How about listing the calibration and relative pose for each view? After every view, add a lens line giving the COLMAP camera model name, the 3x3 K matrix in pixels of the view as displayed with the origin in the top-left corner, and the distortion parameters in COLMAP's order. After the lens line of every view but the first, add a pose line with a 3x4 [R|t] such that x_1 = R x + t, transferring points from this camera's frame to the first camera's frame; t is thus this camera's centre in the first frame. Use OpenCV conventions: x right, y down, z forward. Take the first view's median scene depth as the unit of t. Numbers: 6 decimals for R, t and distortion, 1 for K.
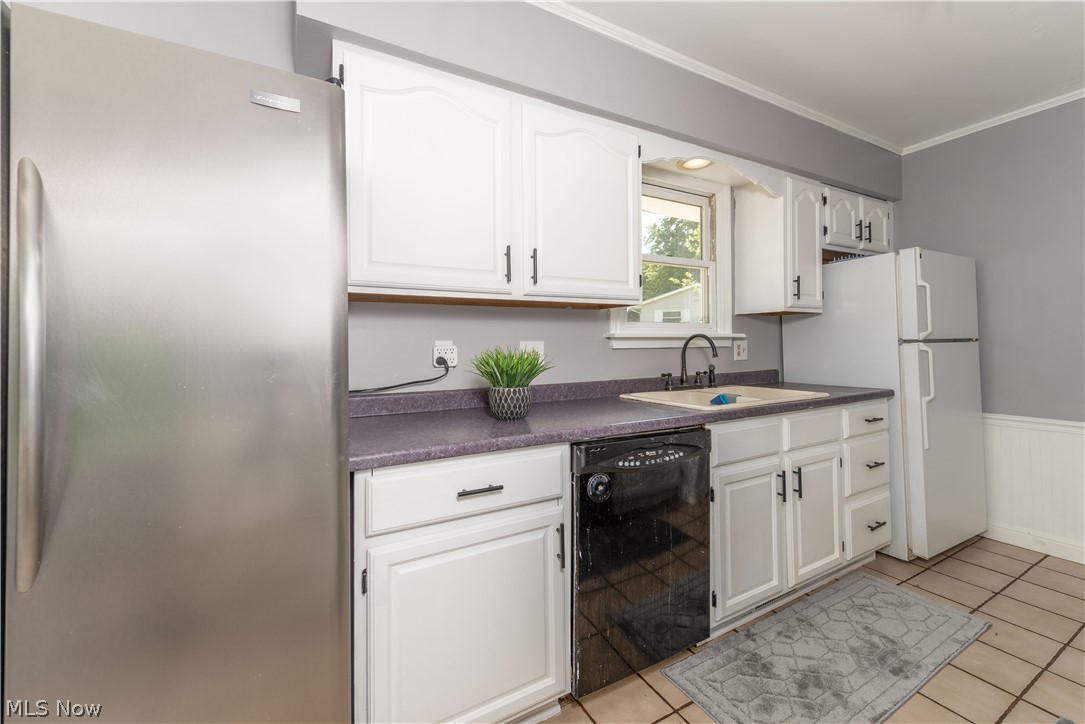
lens RADIAL K [[432.6, 0, 540.3], [0, 432.6, 342.3], [0, 0, 1]] dist [0.009190, -0.000021]
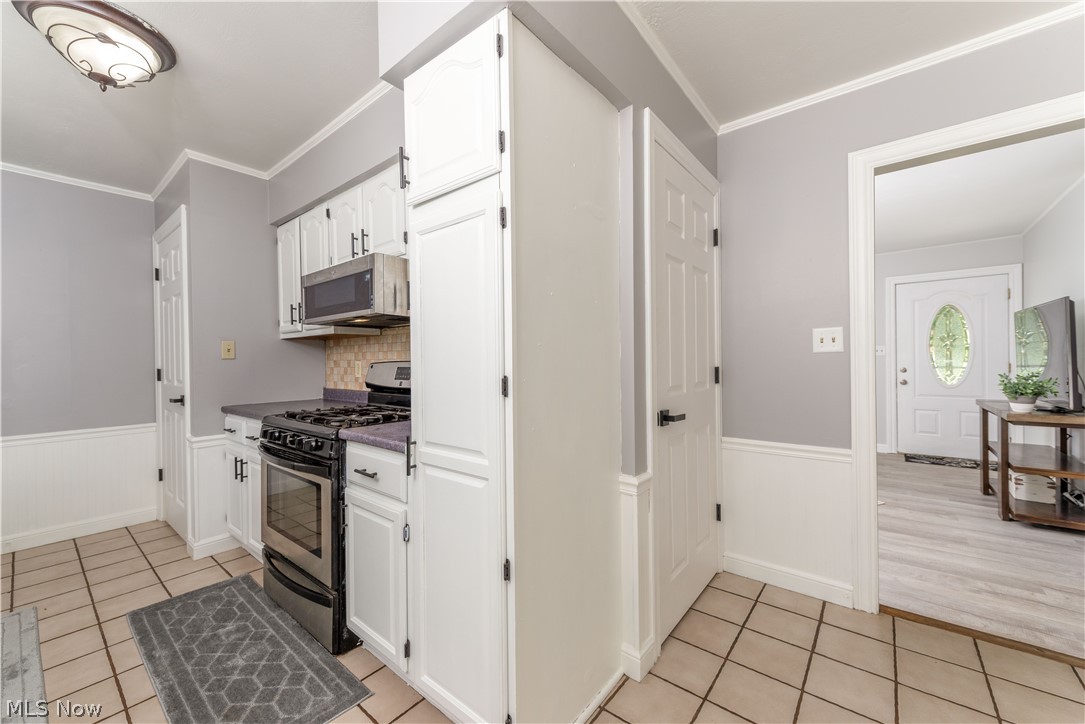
lens RADIAL K [[424.0, 0, 540.5], [0, 424.0, 365.8], [0, 0, 1]] dist [0.007989, -0.000489]
pose [[-0.377065, 0.010203, 0.926131, -0.477721], [0.011363, 0.999915, -0.006389, 0.010494], [-0.926117, 0.008114, -0.377149, 0.140079]]
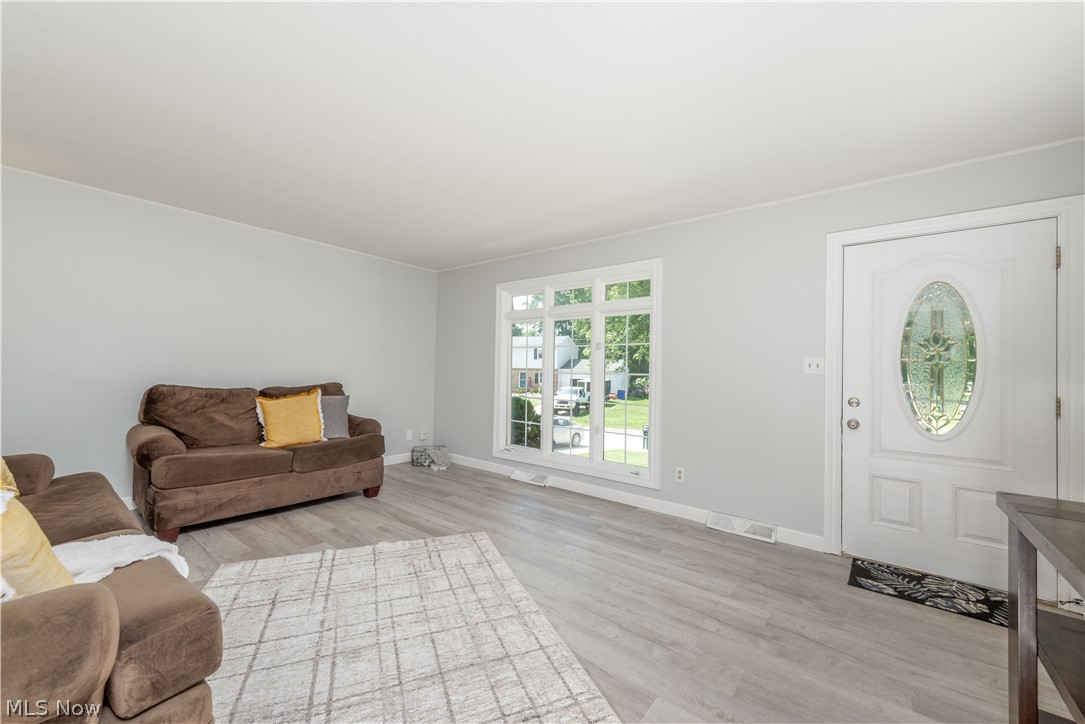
lens RADIAL K [[424.0, 0, 540.5], [0, 424.0, 365.8], [0, 0, 1]] dist [0.007989, -0.000489]
pose [[-0.387349, 0.017354, 0.921770, 0.118474], [-0.024516, 0.999275, -0.029116, -0.006234], [-0.921607, -0.033876, -0.386642, -1.209733]]
